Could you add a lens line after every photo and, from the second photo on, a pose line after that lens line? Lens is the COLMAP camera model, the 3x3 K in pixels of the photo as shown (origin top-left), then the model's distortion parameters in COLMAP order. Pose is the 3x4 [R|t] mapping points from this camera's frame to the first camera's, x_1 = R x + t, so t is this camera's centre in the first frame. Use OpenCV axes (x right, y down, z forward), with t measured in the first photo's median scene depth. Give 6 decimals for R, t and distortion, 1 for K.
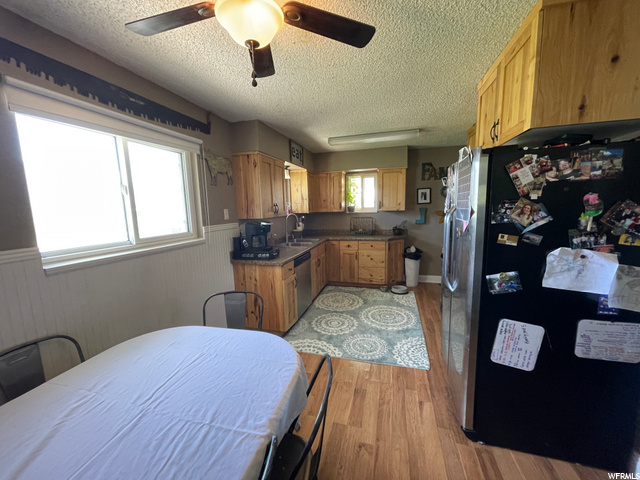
lens RADIAL K [[269.1, 0, 320.0], [0, 269.1, 240.0], [0, 0, 1]] dist [-0.002720, 0.008601]
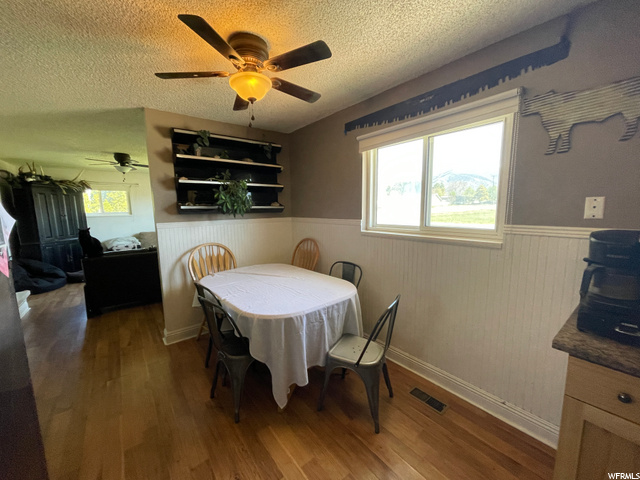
lens RADIAL K [[269.1, 0, 320.0], [0, 269.1, 240.0], [0, 0, 1]] dist [-0.002720, 0.008601]
pose [[-0.595286, 0.134306, -0.792210, 0.464417], [-0.069786, 0.973564, 0.217490, -0.153767], [0.800477, 0.184754, -0.570177, 1.257061]]
